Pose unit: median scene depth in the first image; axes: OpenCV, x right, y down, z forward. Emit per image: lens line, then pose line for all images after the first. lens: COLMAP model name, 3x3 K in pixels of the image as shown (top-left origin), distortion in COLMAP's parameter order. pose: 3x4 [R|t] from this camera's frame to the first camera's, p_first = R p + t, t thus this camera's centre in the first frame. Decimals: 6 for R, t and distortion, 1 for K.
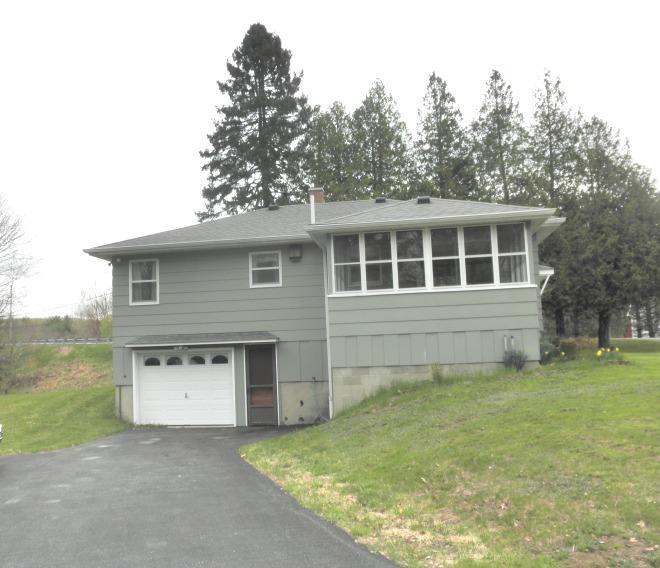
lens RADIAL K [[644.2, 0, 330.0], [0, 644.2, 284.0], [0, 0, 1]] dist [-0.136752, -0.000752]
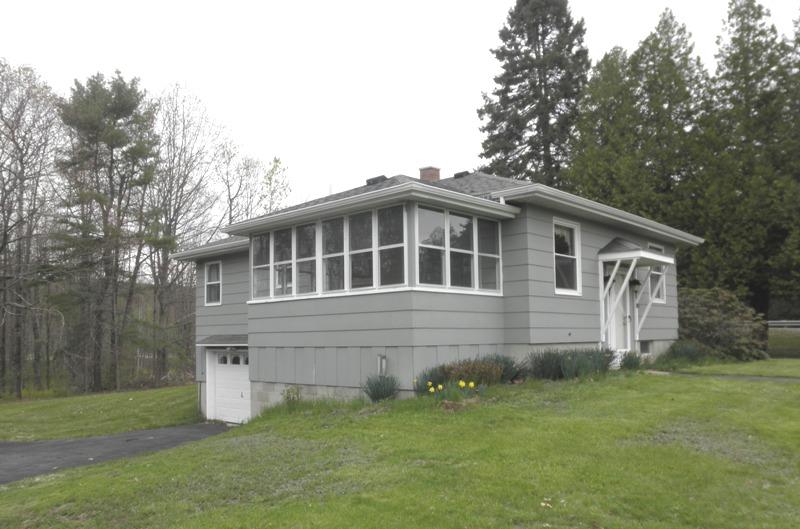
lens RADIAL K [[652.0, 0, 400.0], [0, 652.0, 264.5], [0, 0, 1]] dist [-0.101918, 0.000398]
pose [[0.834571, -0.042727, -0.549241, 0.596621], [0.051765, 0.998659, 0.000968, -0.021250], [0.548463, -0.029240, 0.835664, 0.302865]]
